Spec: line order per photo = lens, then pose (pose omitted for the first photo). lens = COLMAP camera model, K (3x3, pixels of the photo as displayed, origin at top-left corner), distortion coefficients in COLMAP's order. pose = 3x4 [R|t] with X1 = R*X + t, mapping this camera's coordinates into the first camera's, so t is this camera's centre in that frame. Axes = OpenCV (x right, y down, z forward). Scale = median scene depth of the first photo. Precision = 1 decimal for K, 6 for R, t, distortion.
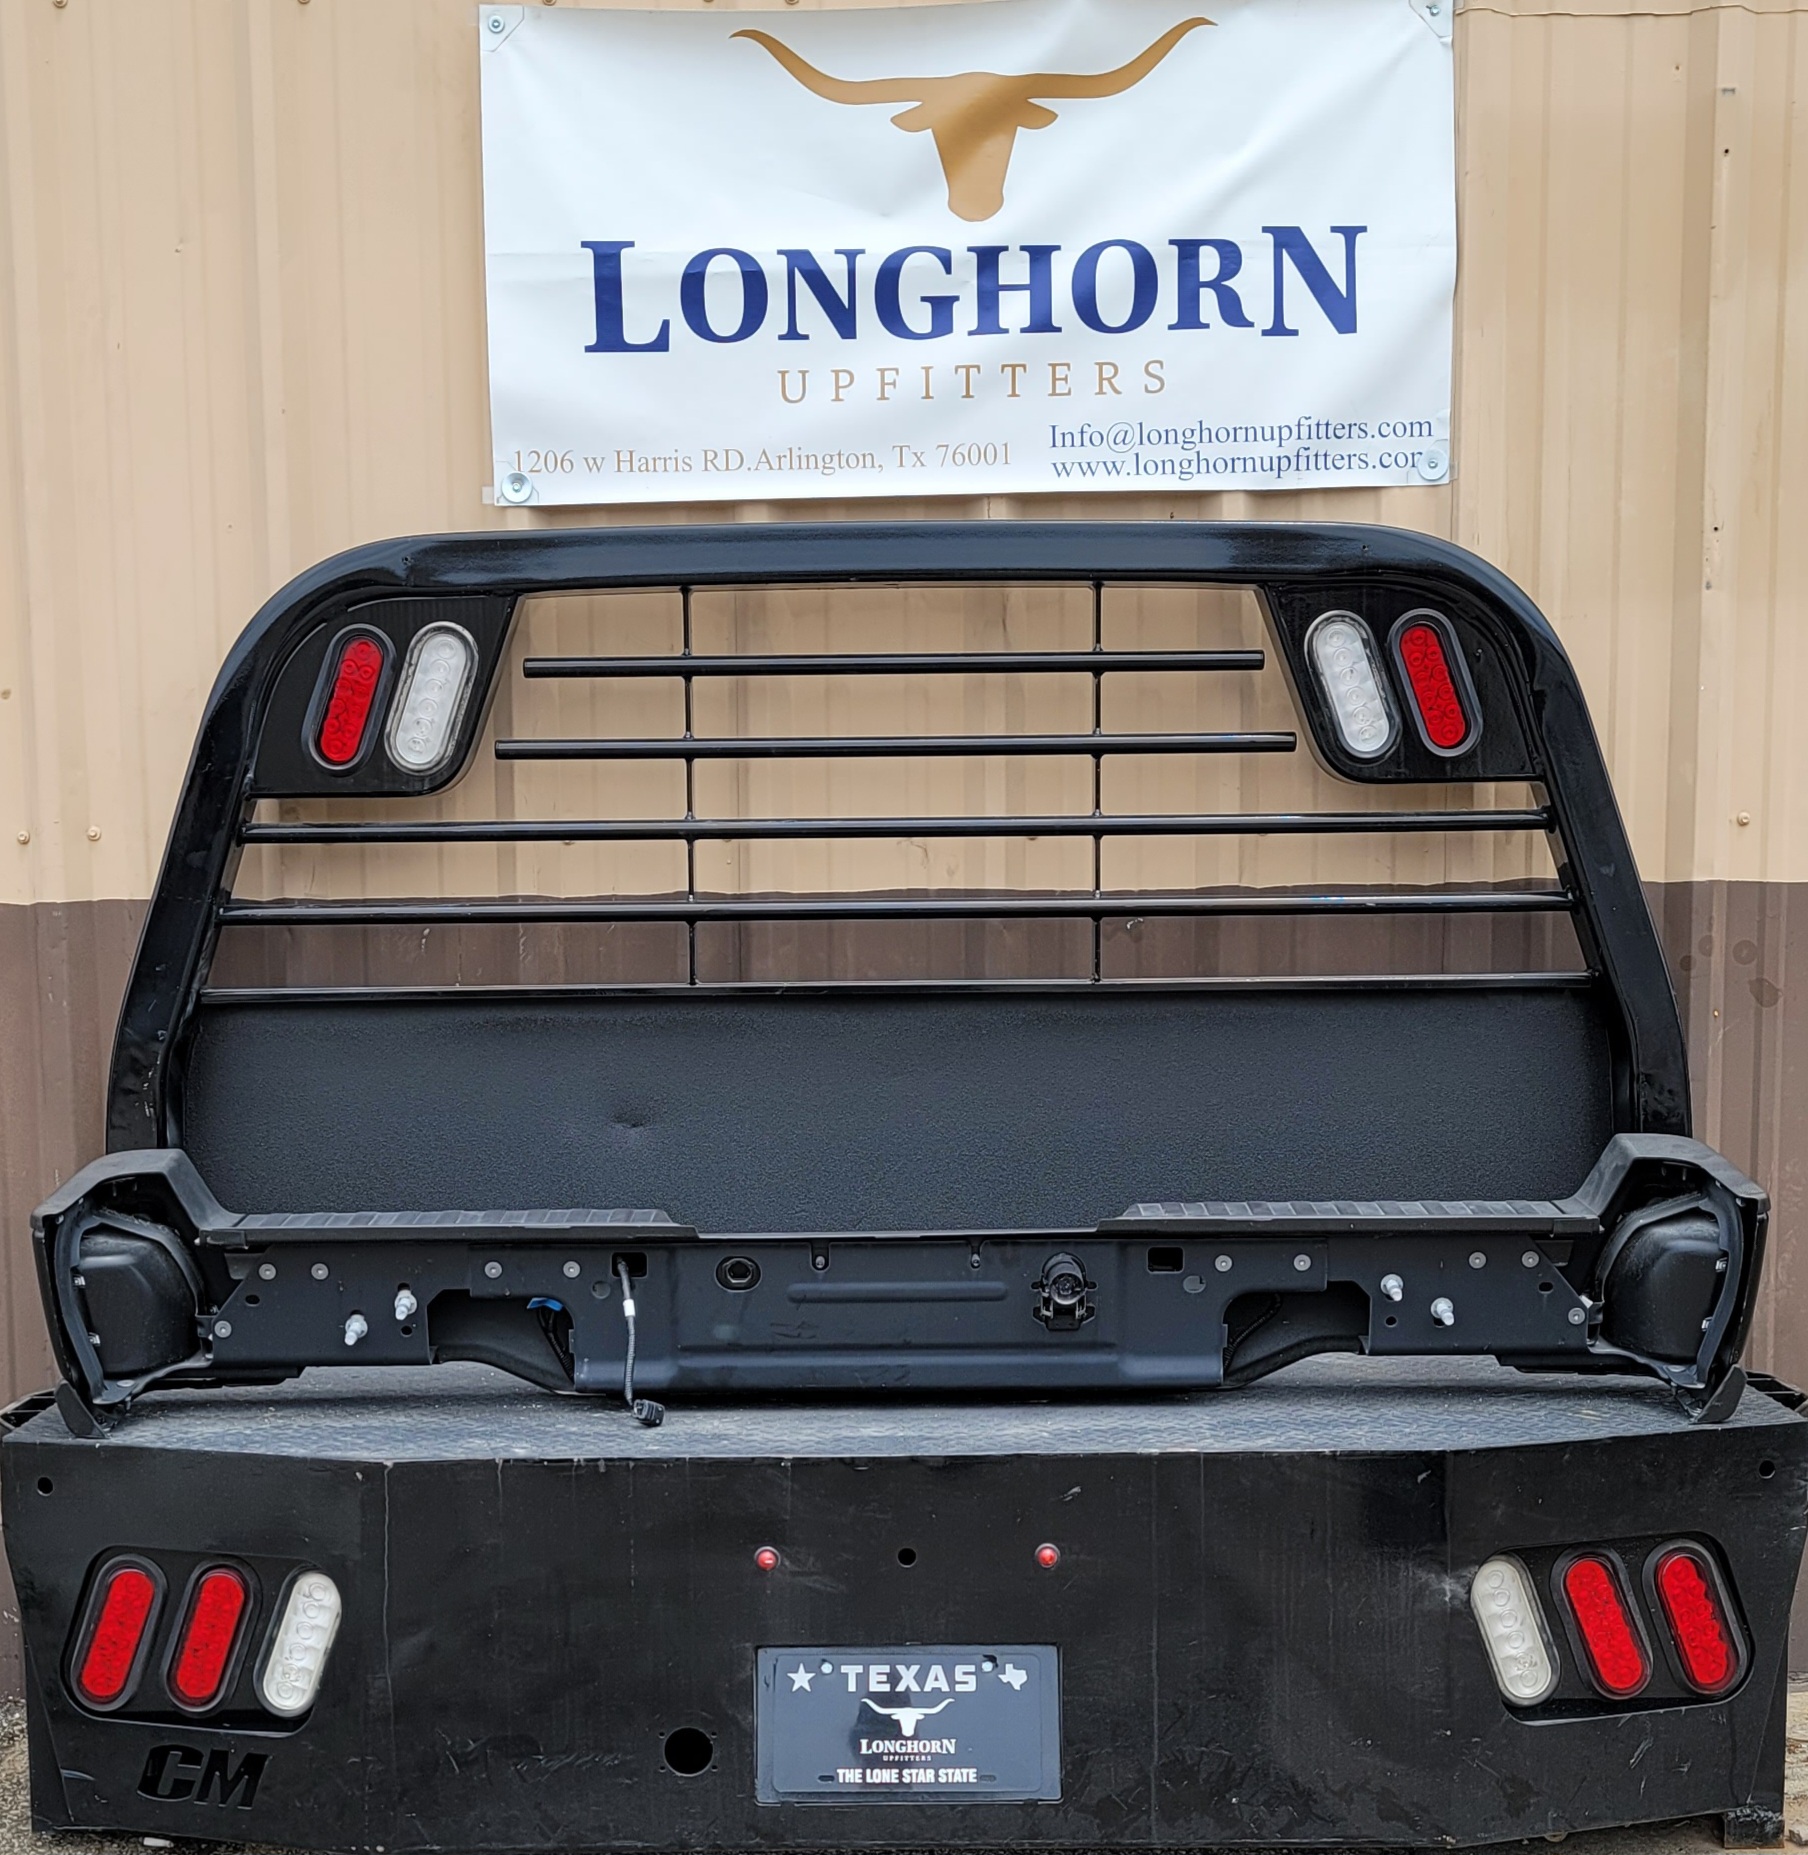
lens RADIAL K [[3080.0, 0, 897.7], [0, 3080.0, 930.4], [0, 0, 1]] dist [-0.003686, 0.000000]
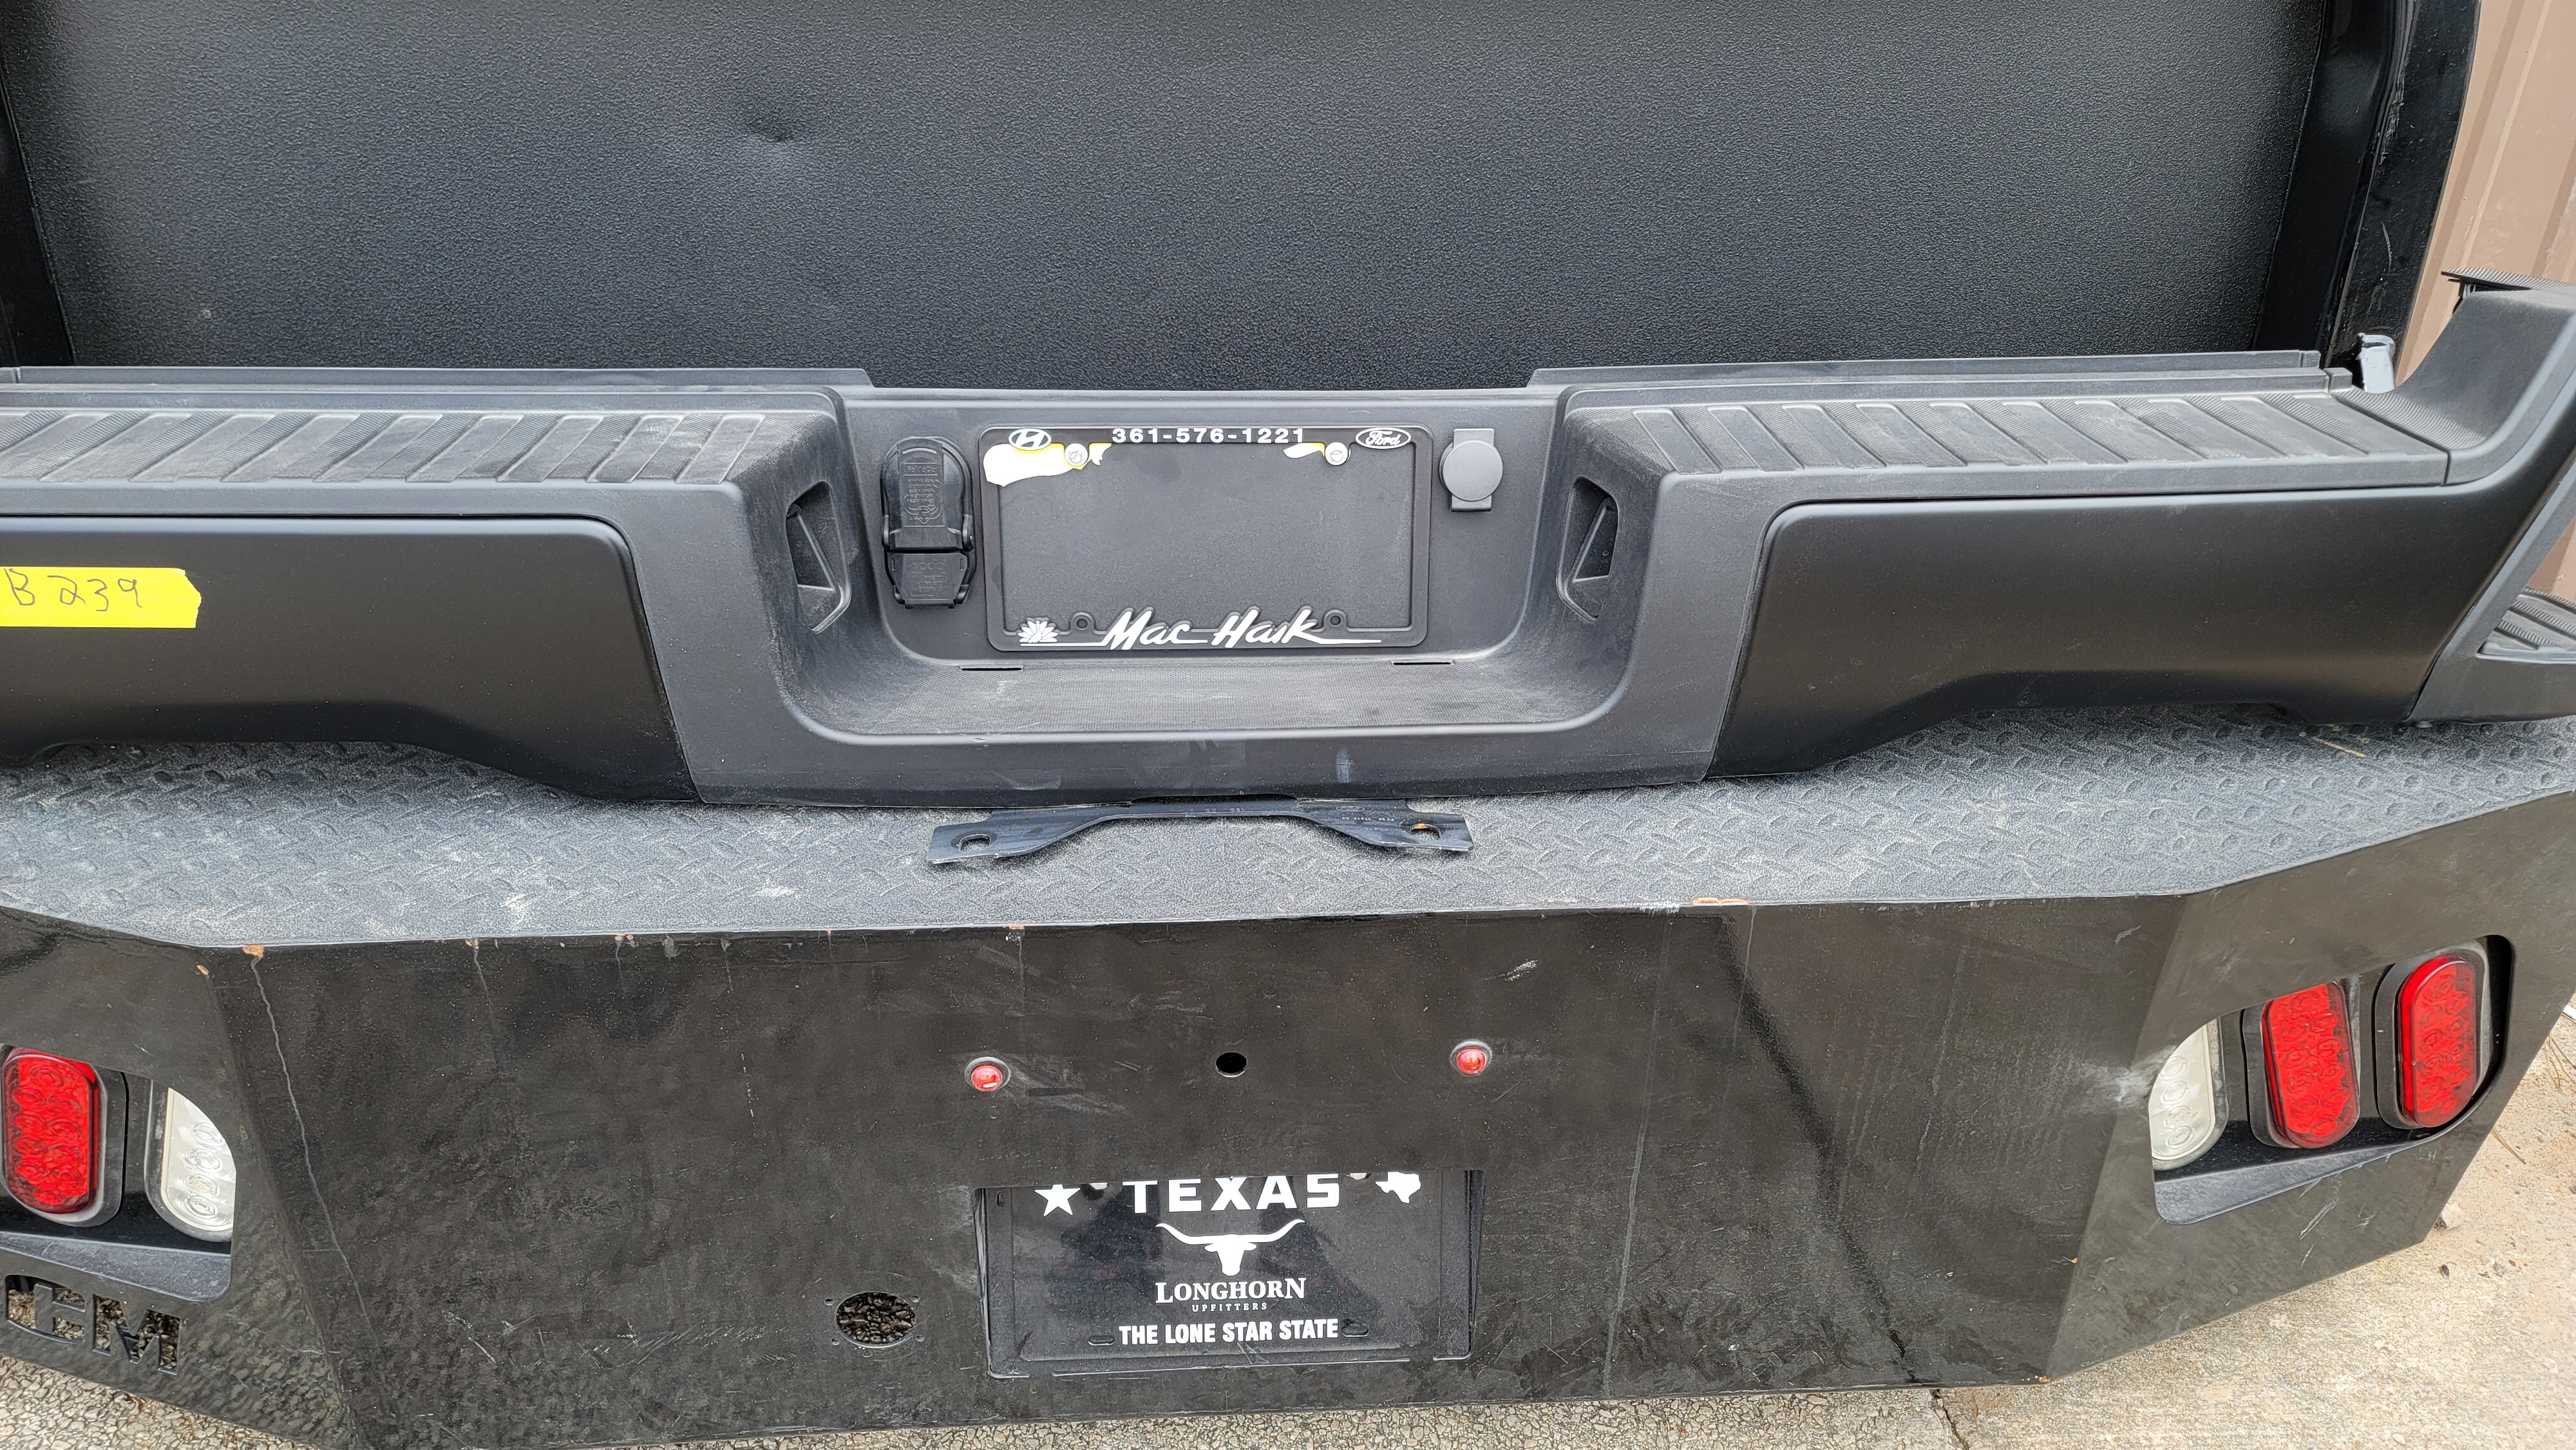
lens RADIAL K [[1962.0, 0, 1323.6], [0, 1962.0, 733.1], [0, 0, 1]] dist [0.037508, -0.009787]
pose [[0.997617, -0.007778, 0.068552, -0.004356], [-0.025528, 0.881491, 0.471510, -0.025719], [-0.064096, -0.472136, 0.879192, 0.681725]]
